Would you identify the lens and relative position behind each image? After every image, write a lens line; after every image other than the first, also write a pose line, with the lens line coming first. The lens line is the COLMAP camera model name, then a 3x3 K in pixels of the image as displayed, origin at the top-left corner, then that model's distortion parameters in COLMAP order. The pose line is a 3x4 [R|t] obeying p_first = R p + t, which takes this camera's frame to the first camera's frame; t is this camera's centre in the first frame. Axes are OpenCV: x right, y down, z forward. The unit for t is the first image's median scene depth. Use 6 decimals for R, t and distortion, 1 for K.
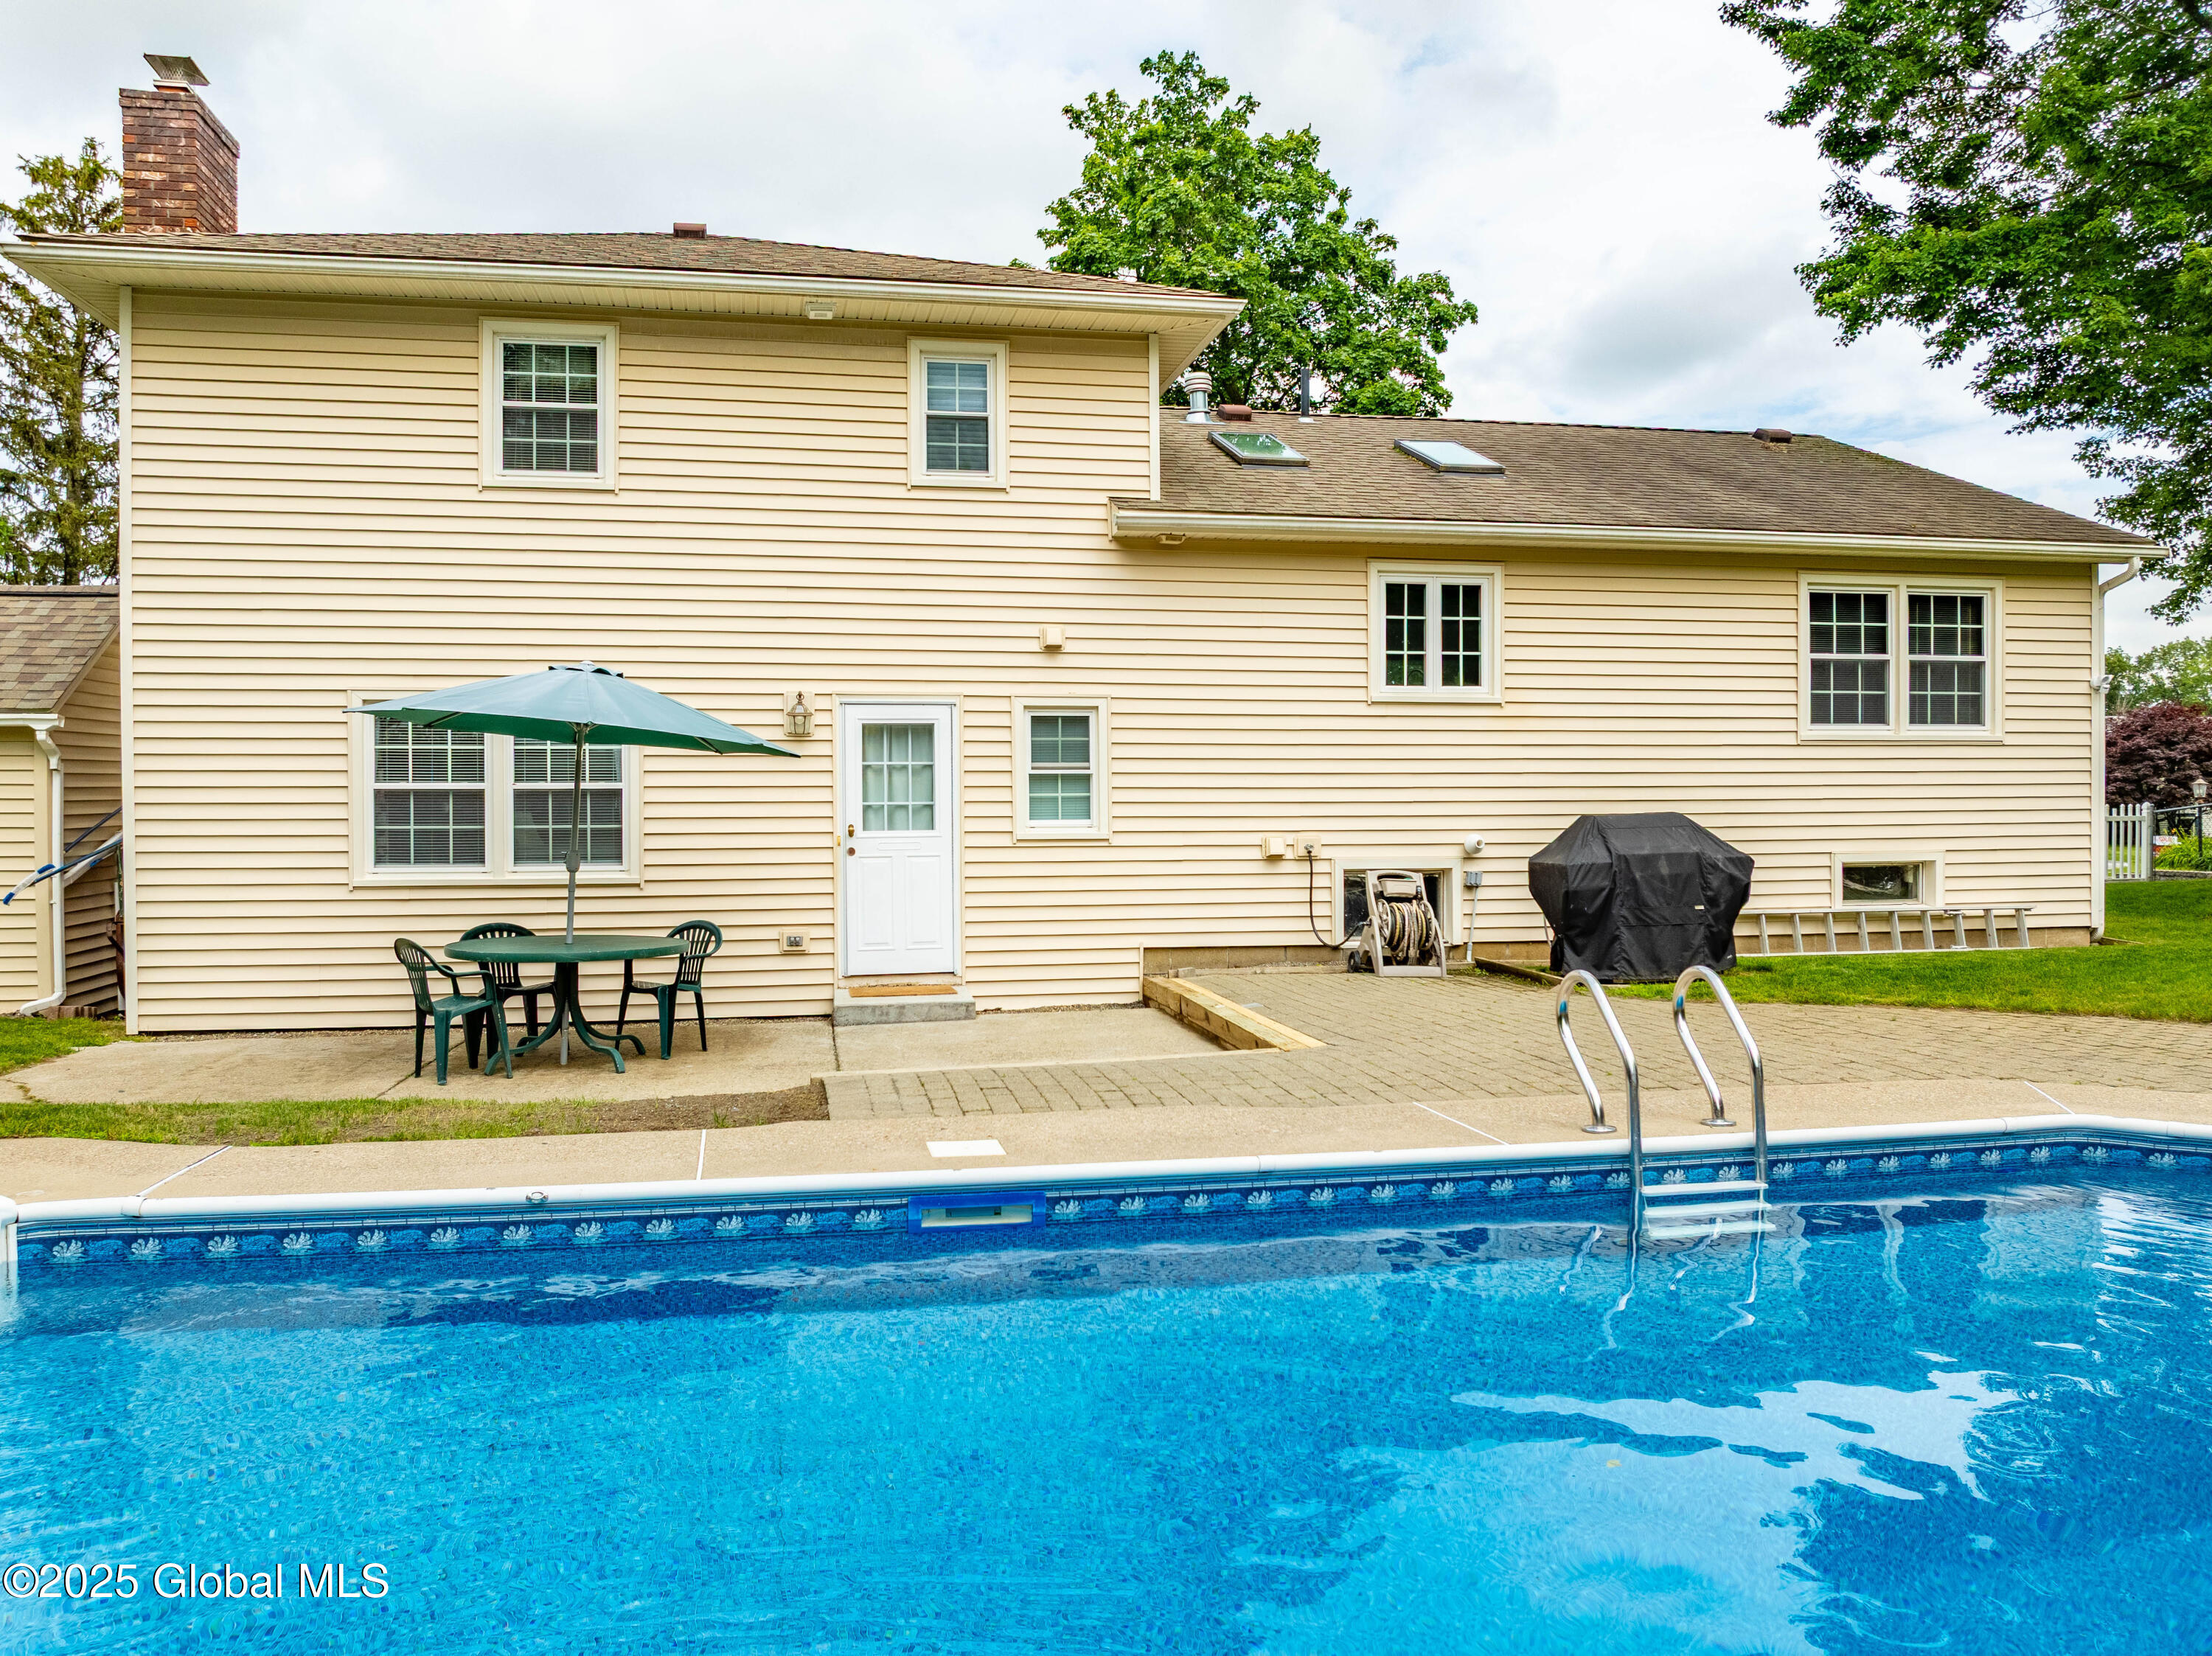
lens RADIAL K [[1531.9, 0, 1106.0], [0, 1531.9, 828.0], [0, 0, 1]] dist [0.000656, -0.072836]
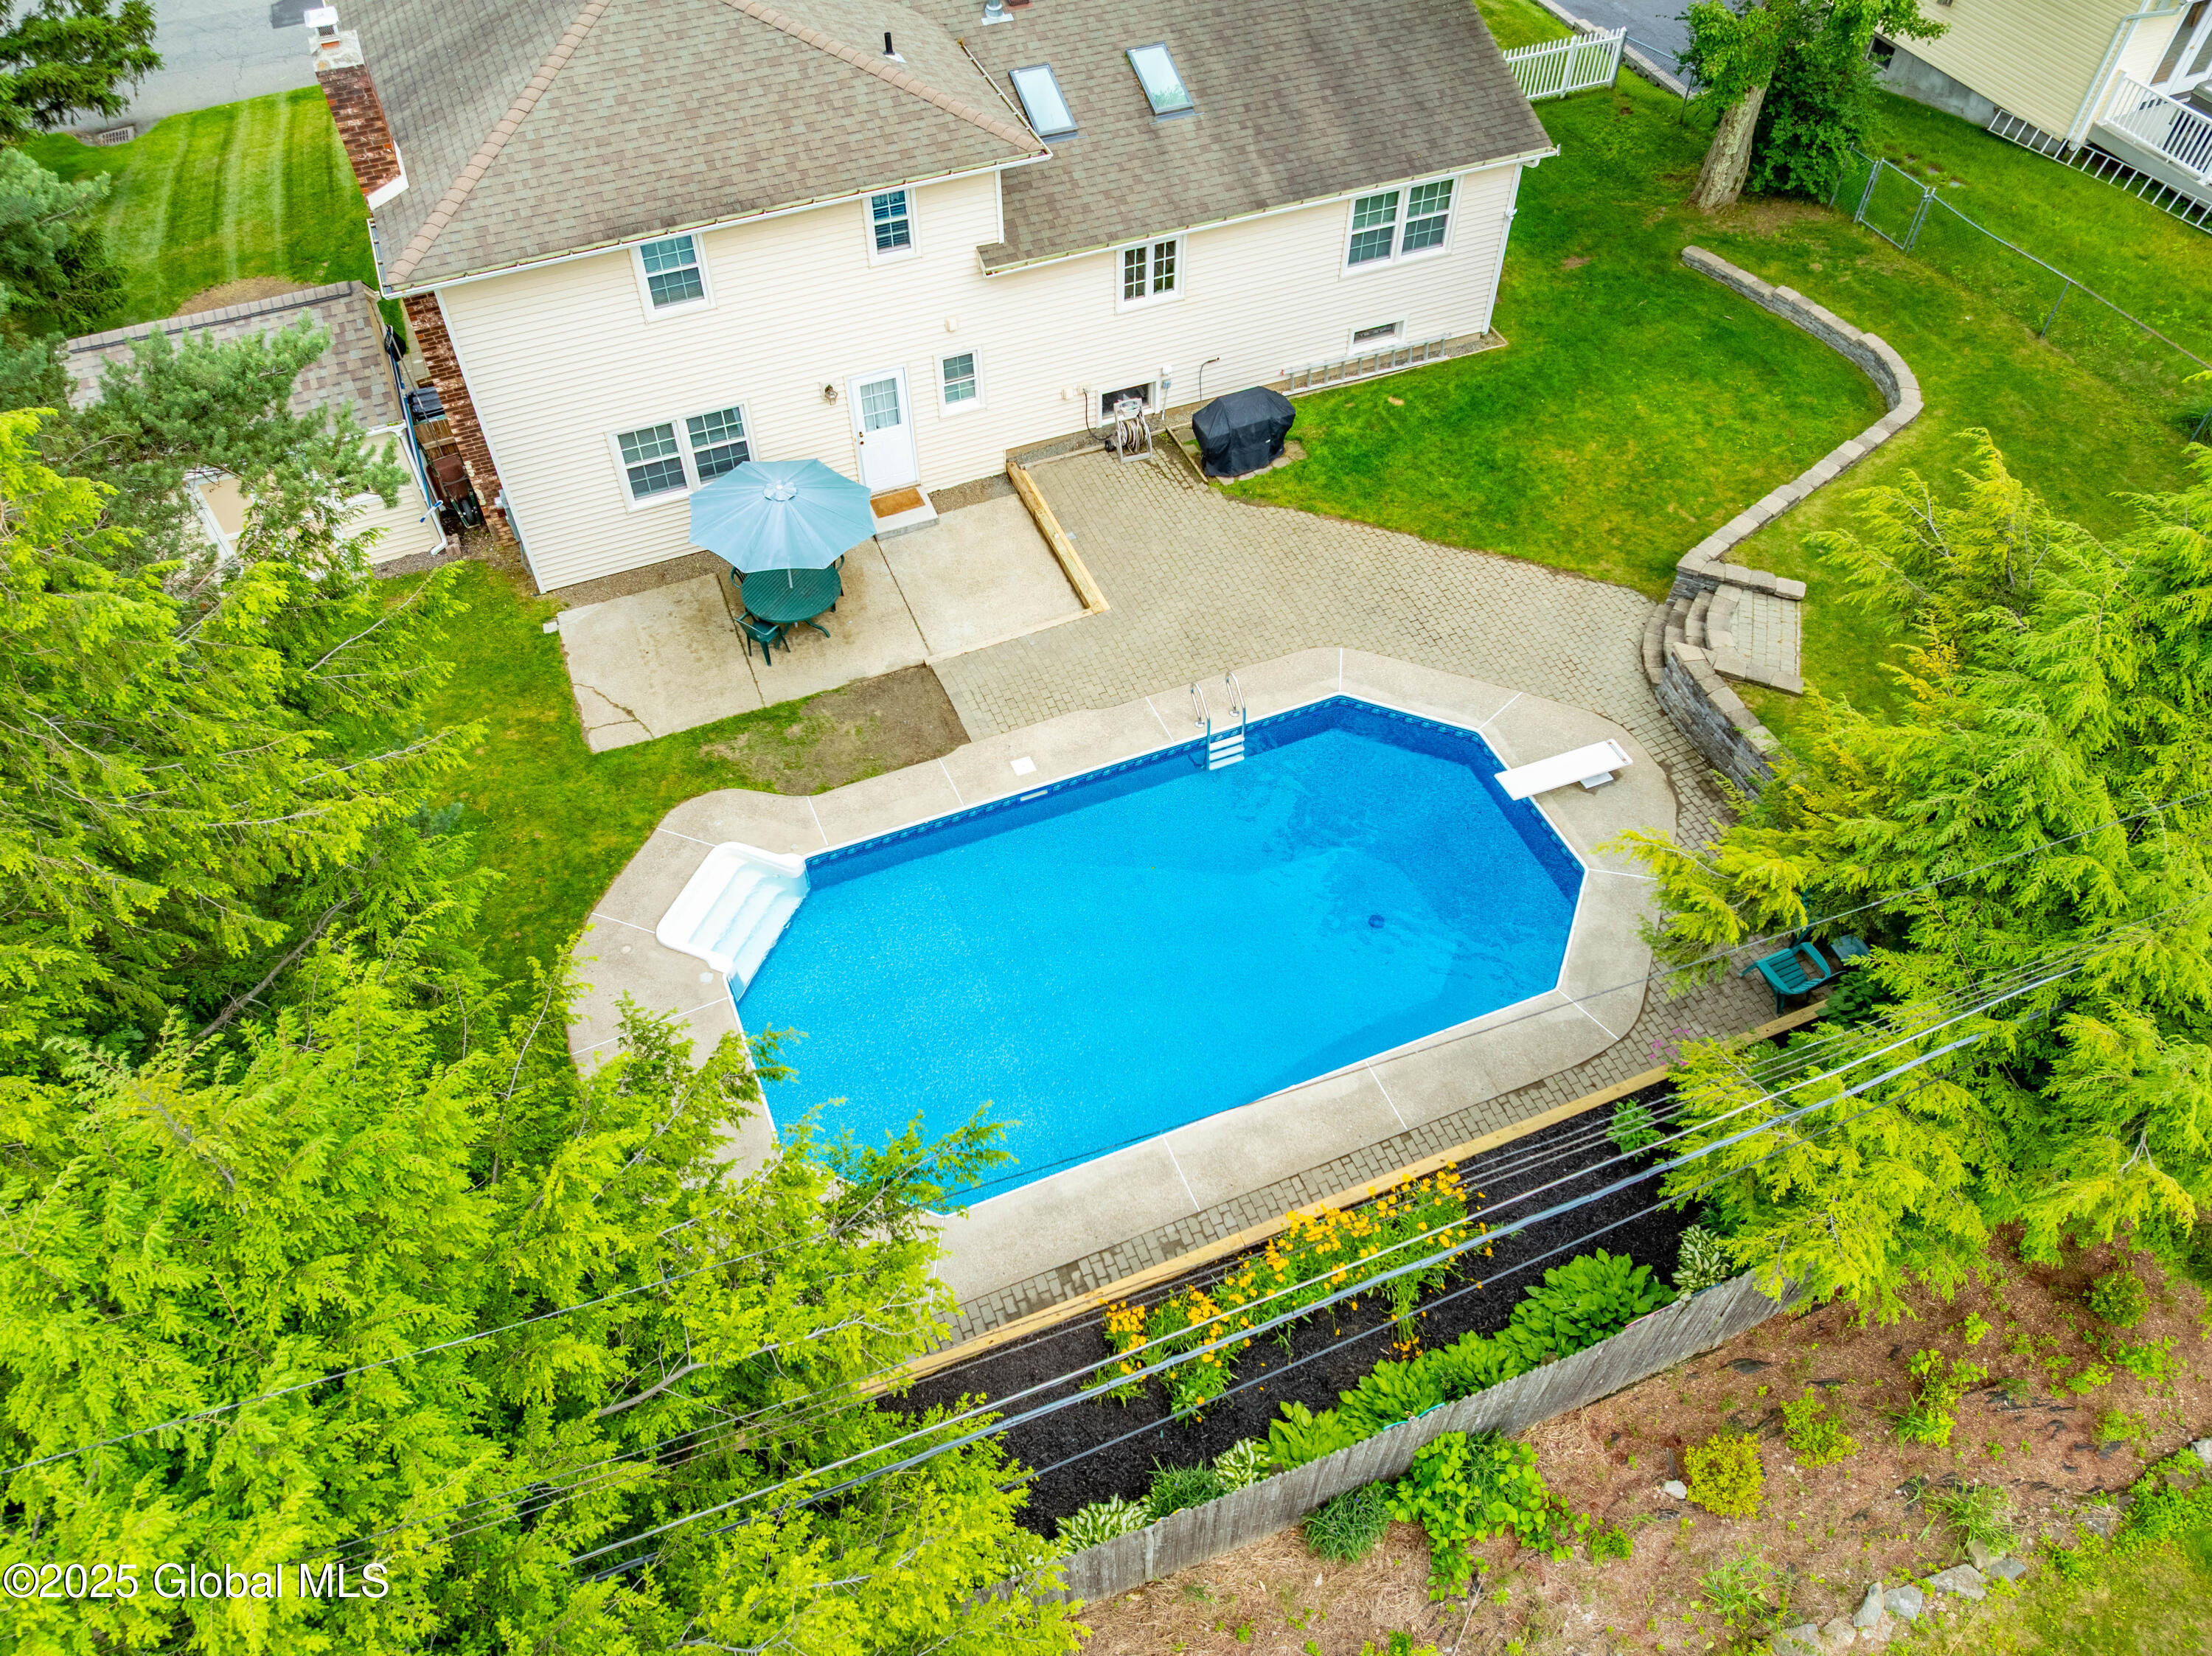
lens RADIAL K [[1531.9, 0, 1106.0], [0, 1531.9, 828.0], [0, 0, 1]] dist [0.000656, -0.072836]
pose [[0.977489, -0.156950, 0.141005, -0.200660], [-0.004101, 0.654052, 0.756439, -1.079145], [-0.210948, -0.739988, 0.638685, -0.652923]]
